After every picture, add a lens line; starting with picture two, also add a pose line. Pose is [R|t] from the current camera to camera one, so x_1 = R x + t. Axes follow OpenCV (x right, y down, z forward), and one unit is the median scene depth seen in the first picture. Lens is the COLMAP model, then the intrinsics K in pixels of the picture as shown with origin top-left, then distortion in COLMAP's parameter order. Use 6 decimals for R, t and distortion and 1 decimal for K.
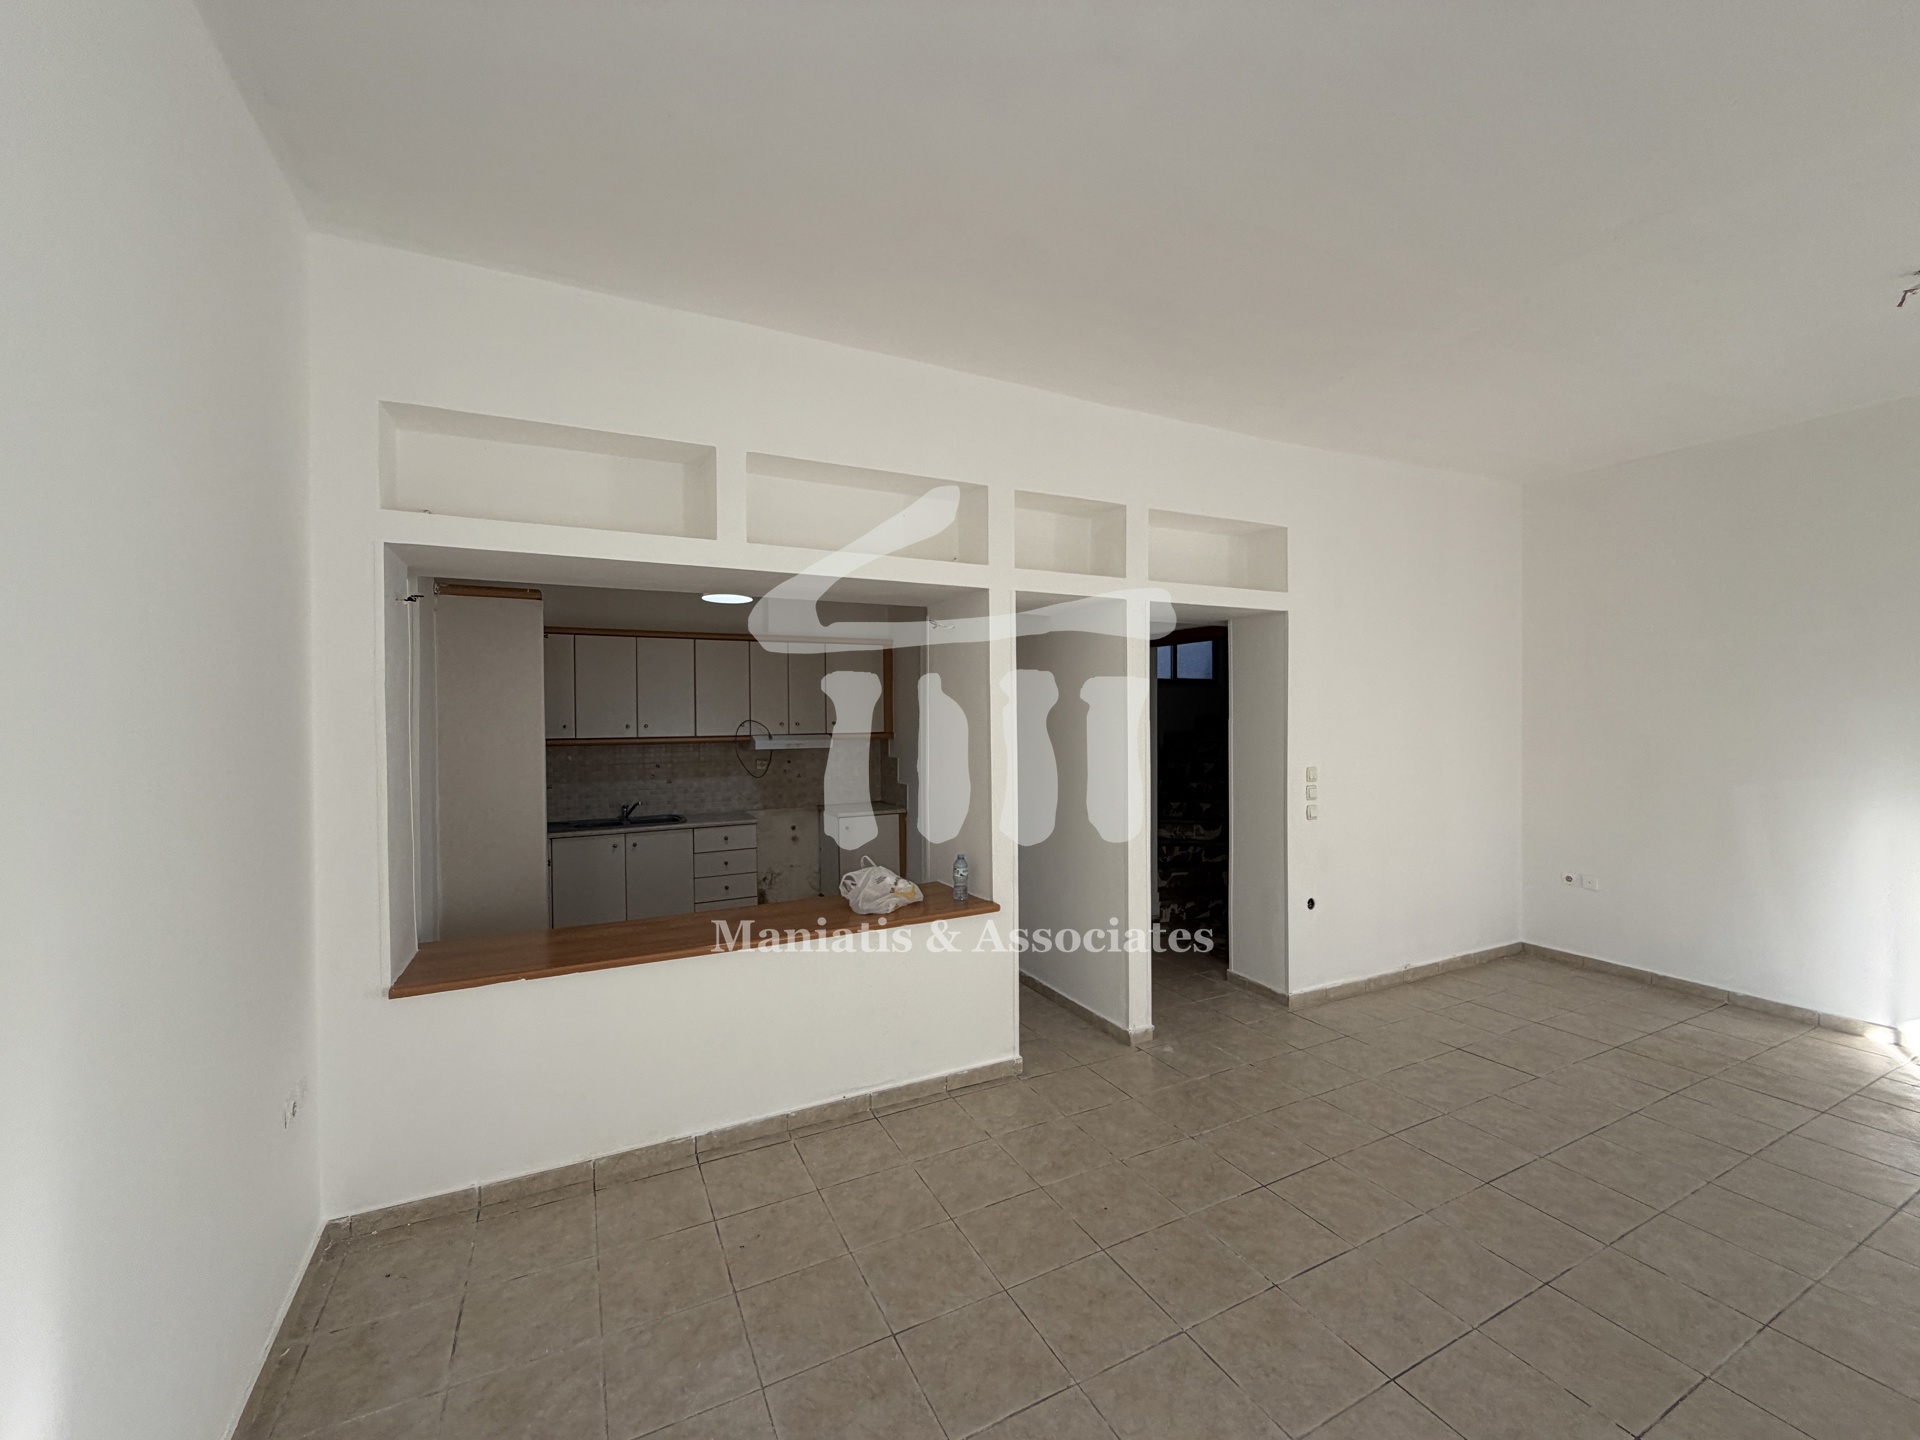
lens RADIAL K [[764.2, 0, 957.2], [0, 764.2, 719.8], [0, 0, 1]] dist [0.000990, -0.000346]
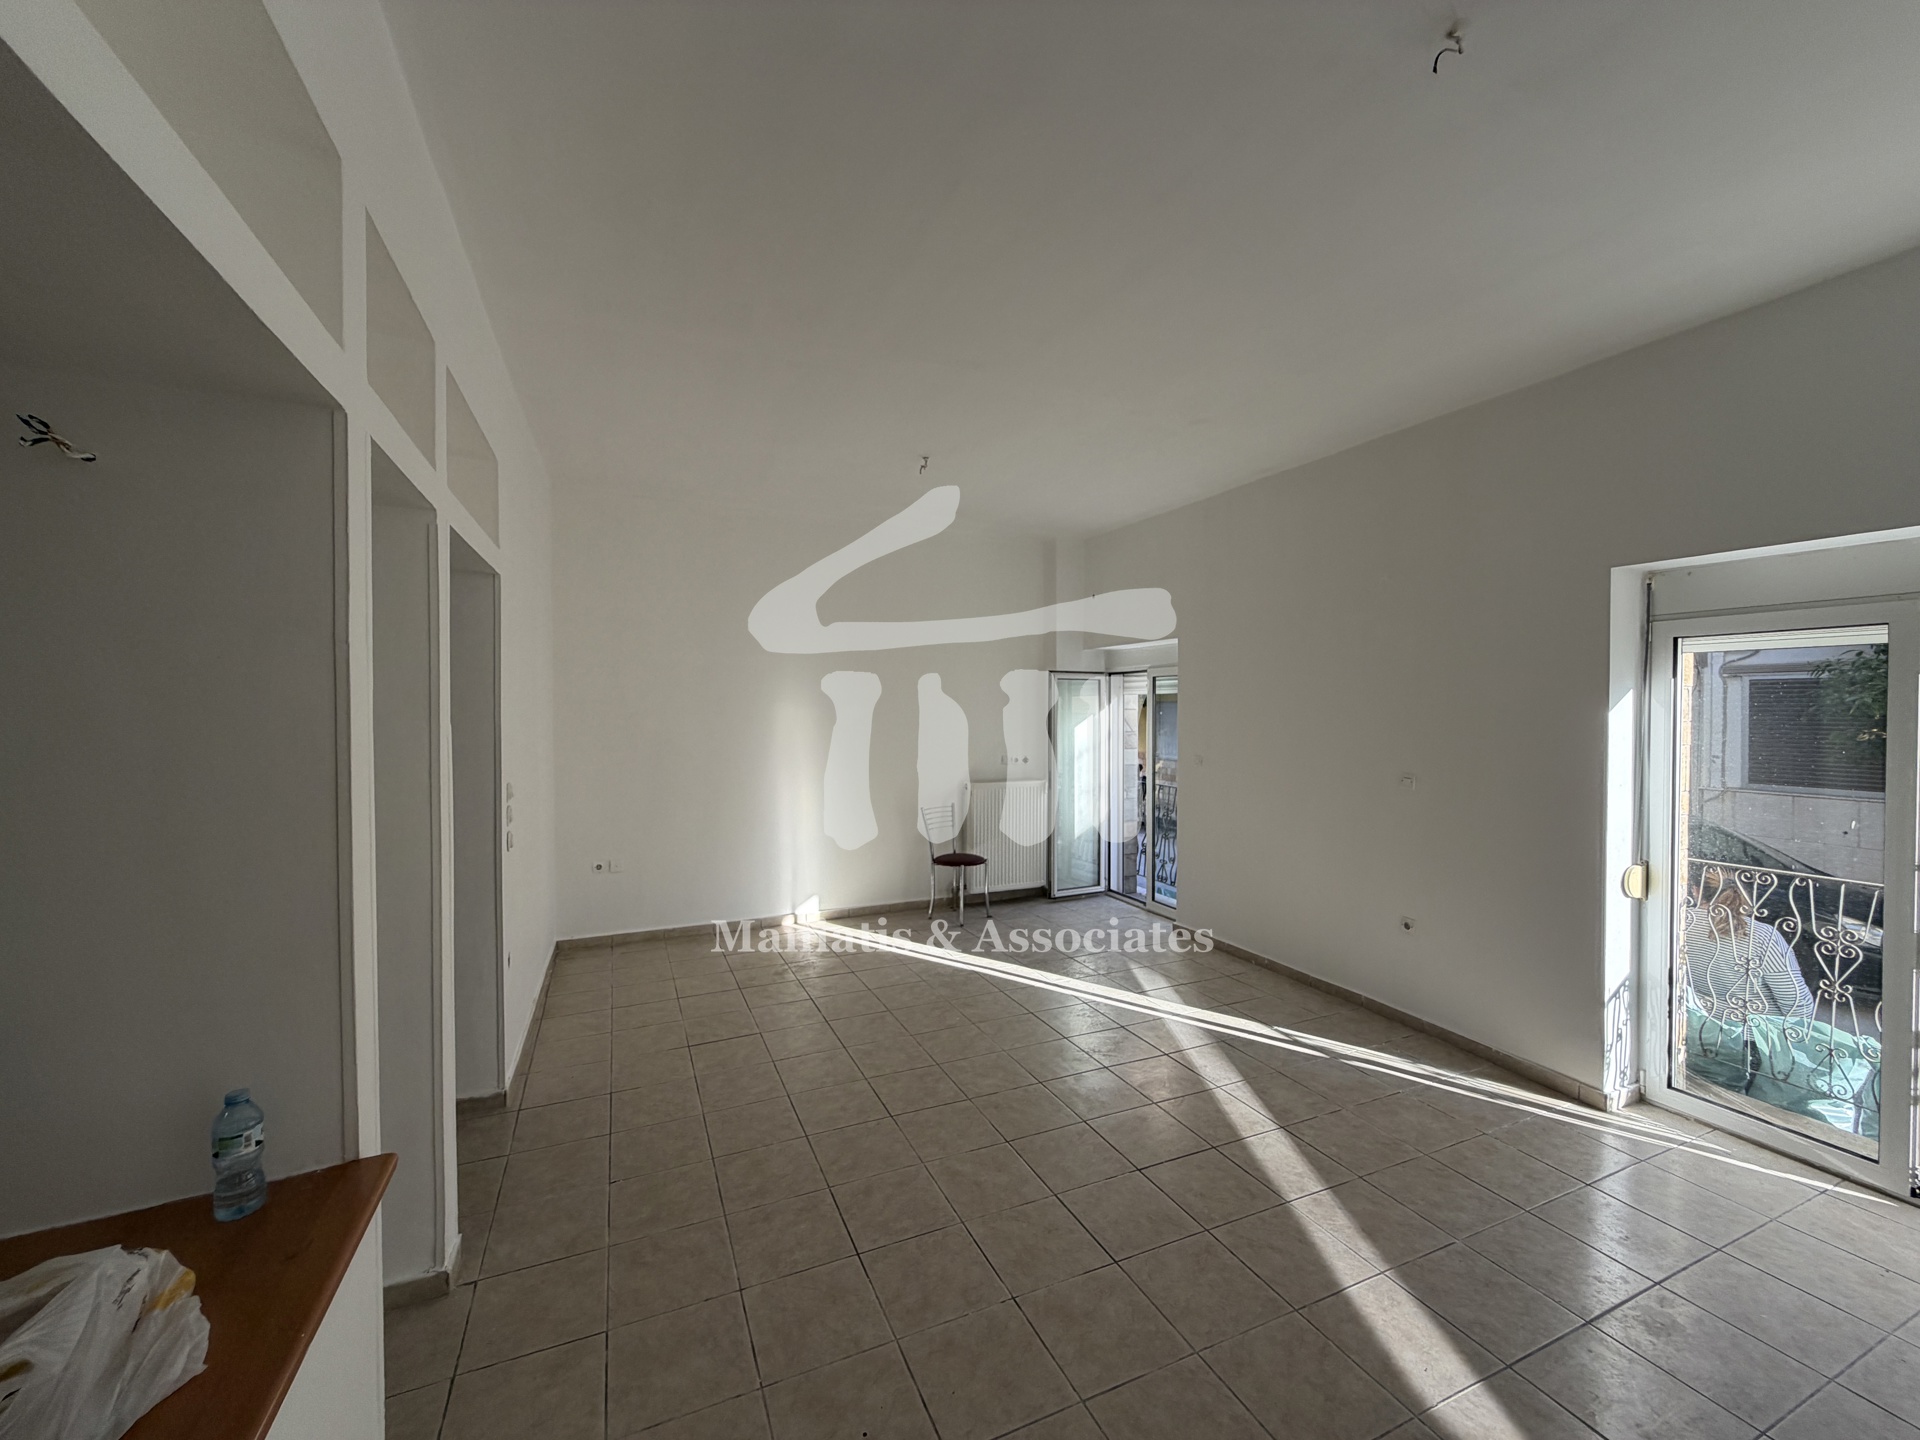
lens RADIAL K [[764.2, 0, 952.4], [0, 764.2, 719.7], [0, 0, 1]] dist [0.000990, -0.000346]
pose [[0.053726, -0.008216, 0.998522, -0.279730], [0.008133, 0.999937, 0.007790, -0.003903], [-0.998523, 0.007702, 0.053789, 0.510974]]
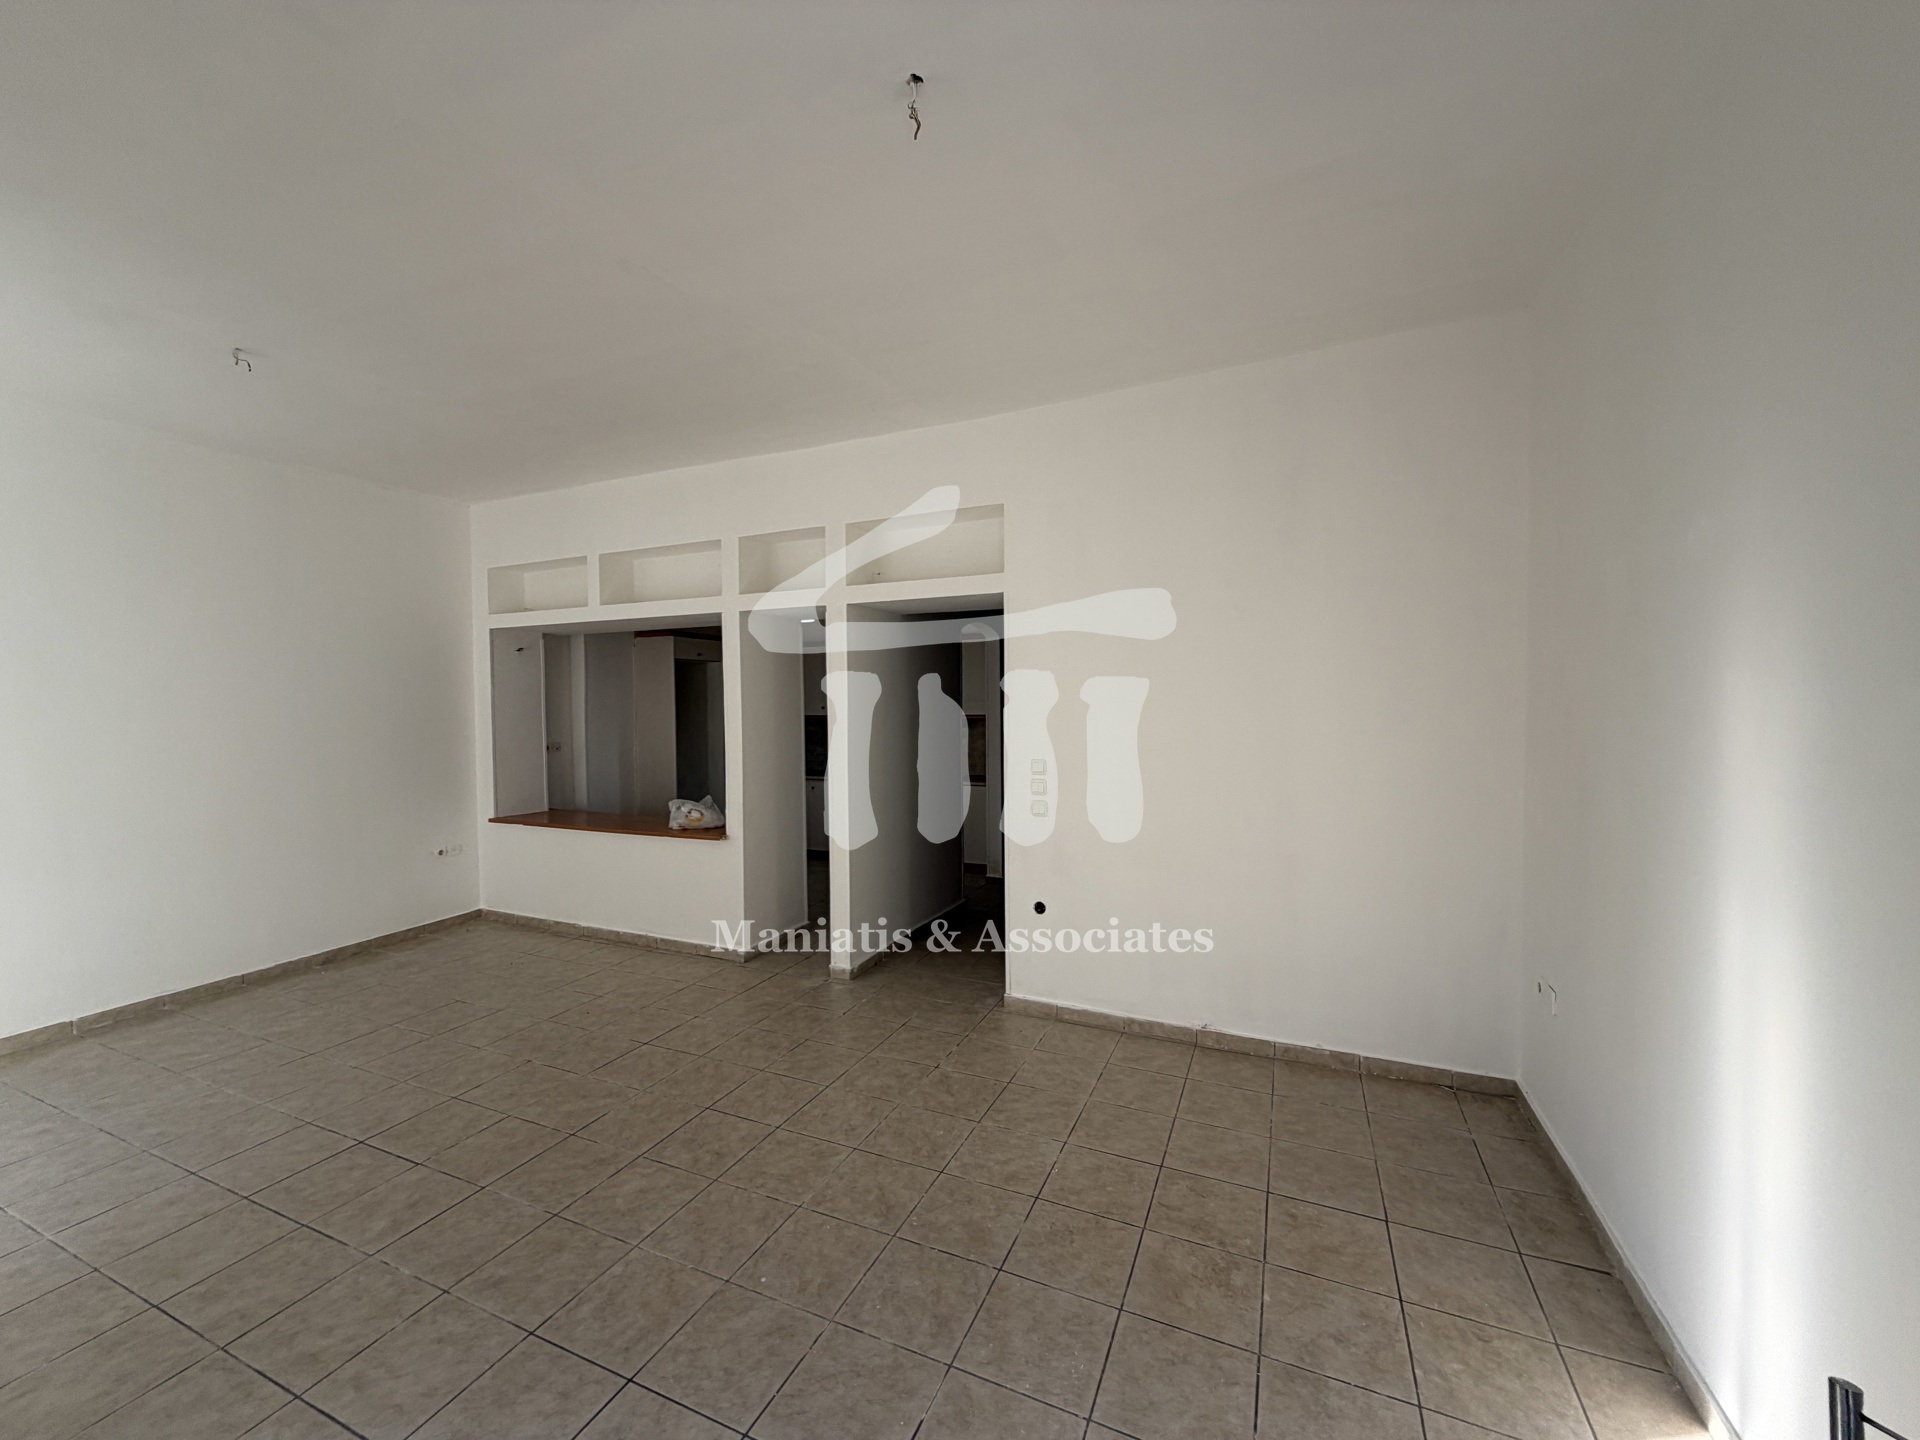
lens RADIAL K [[764.2, 0, 954.4], [0, 764.2, 719.8], [0, 0, 1]] dist [0.000990, -0.000346]
pose [[0.632231, 0.020909, -0.774498, 1.104928], [-0.001875, 0.999674, 0.025458, -0.008365], [0.774778, -0.014643, 0.632064, 0.343925]]
